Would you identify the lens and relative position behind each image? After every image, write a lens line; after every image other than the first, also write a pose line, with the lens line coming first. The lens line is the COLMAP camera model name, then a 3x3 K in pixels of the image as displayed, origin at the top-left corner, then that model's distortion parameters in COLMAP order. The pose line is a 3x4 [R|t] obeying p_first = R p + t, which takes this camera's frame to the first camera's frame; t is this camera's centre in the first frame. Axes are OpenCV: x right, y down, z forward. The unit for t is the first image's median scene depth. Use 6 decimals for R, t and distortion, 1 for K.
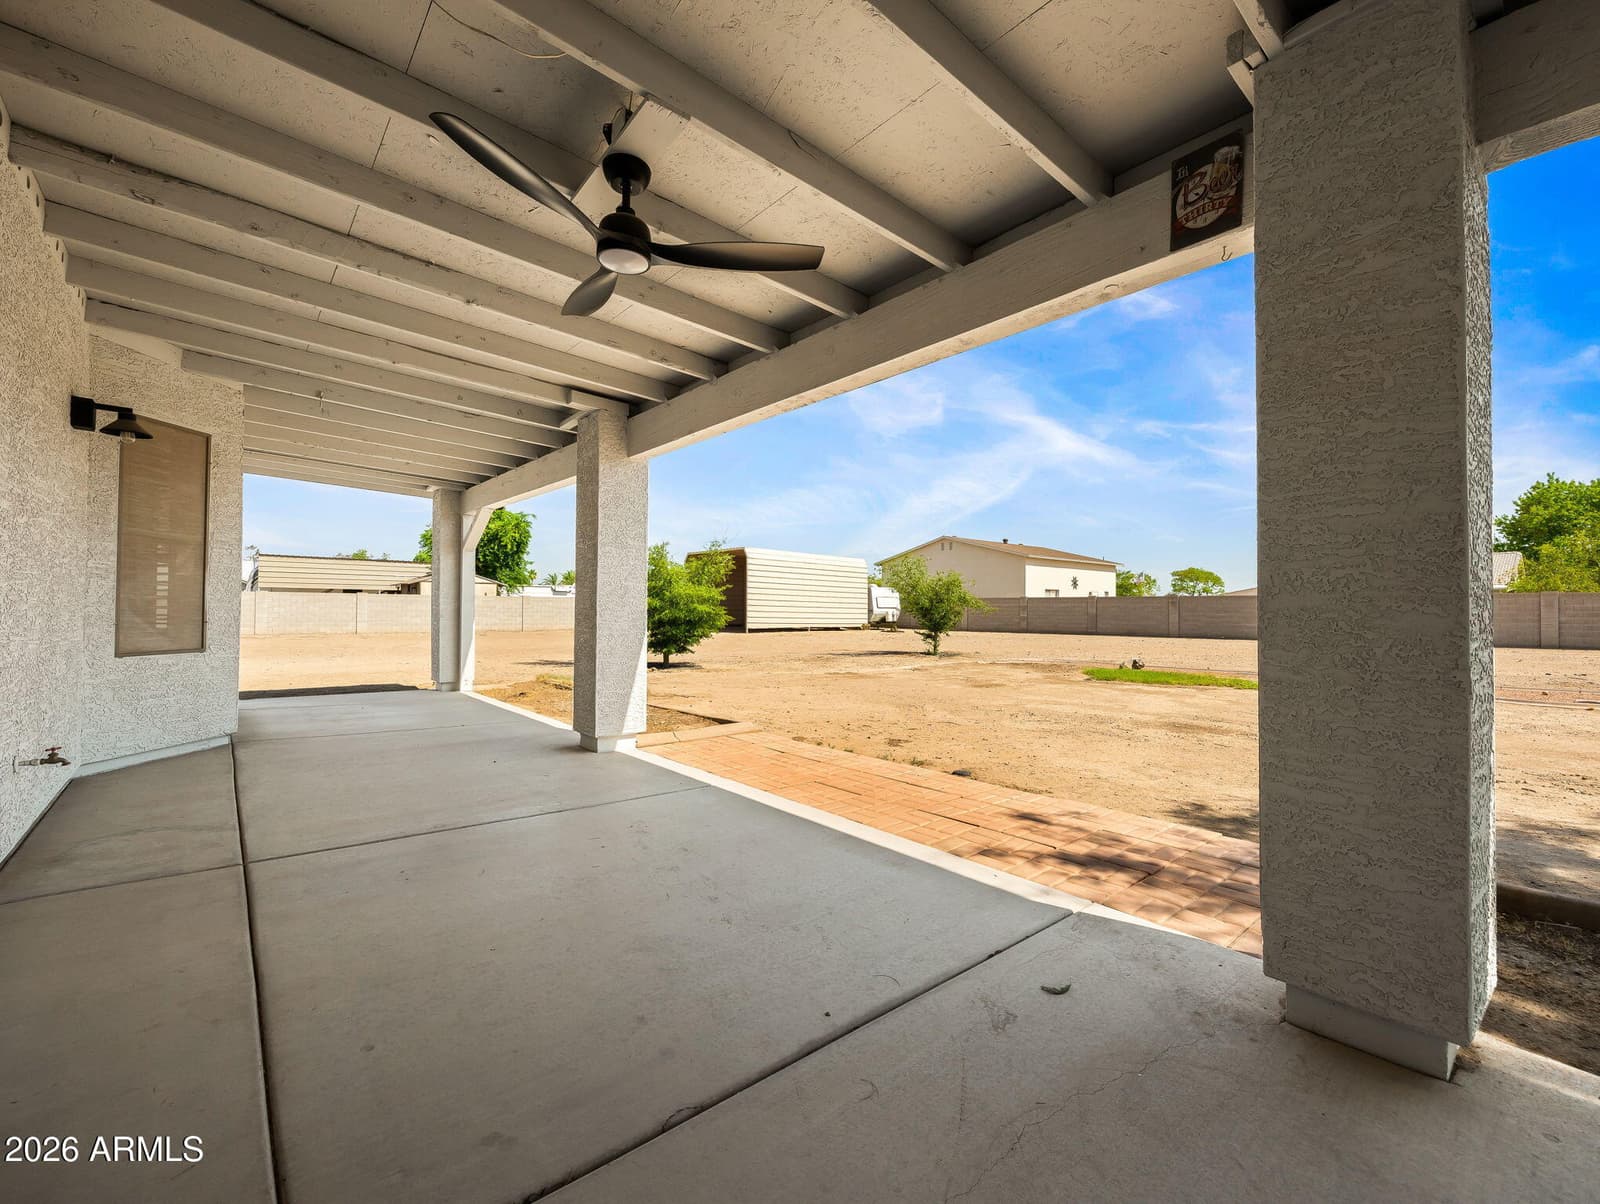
lens RADIAL K [[689.6, 0, 789.1], [0, 689.6, 588.1], [0, 0, 1]] dist [-0.003048, -0.000158]
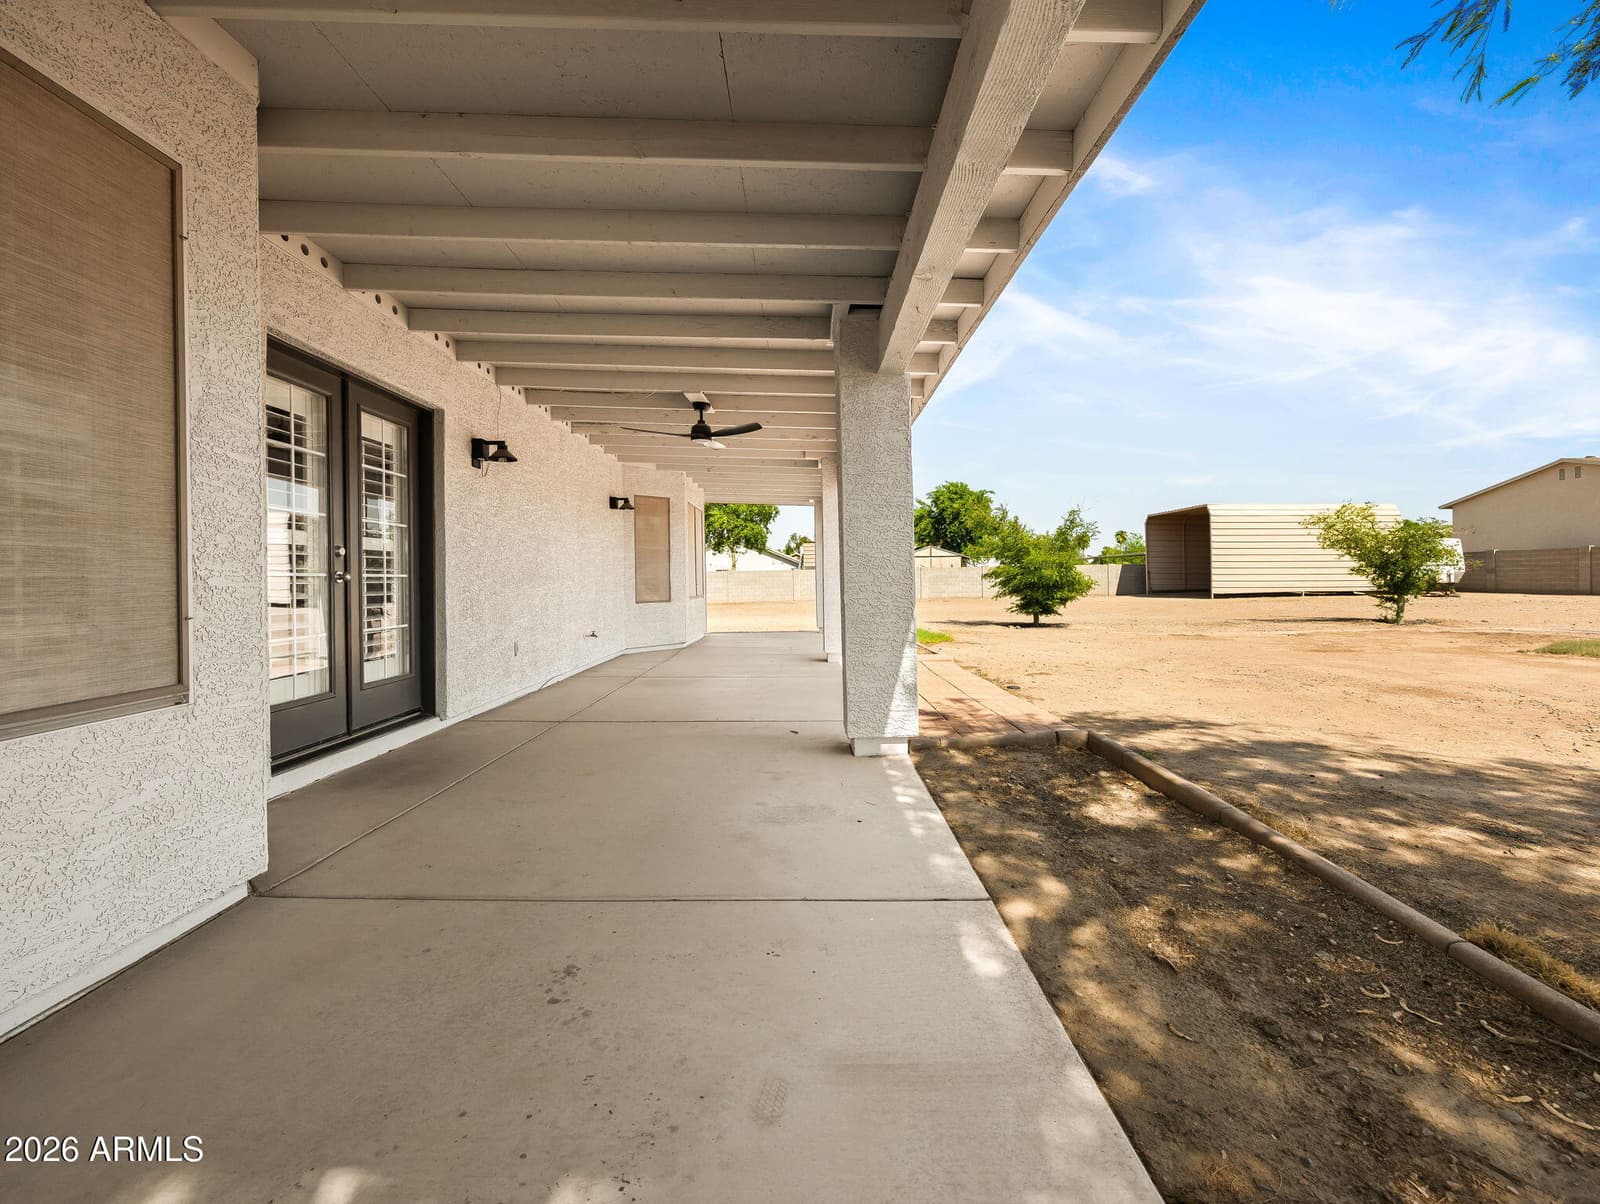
lens RADIAL K [[689.6, 0, 789.1], [0, 689.6, 588.1], [0, 0, 1]] dist [-0.003048, -0.000158]
pose [[0.758078, -0.013692, -0.652021, 0.195979], [0.043465, 0.998617, 0.029564, 0.000449], [0.650714, -0.050752, 0.757625, -0.087811]]
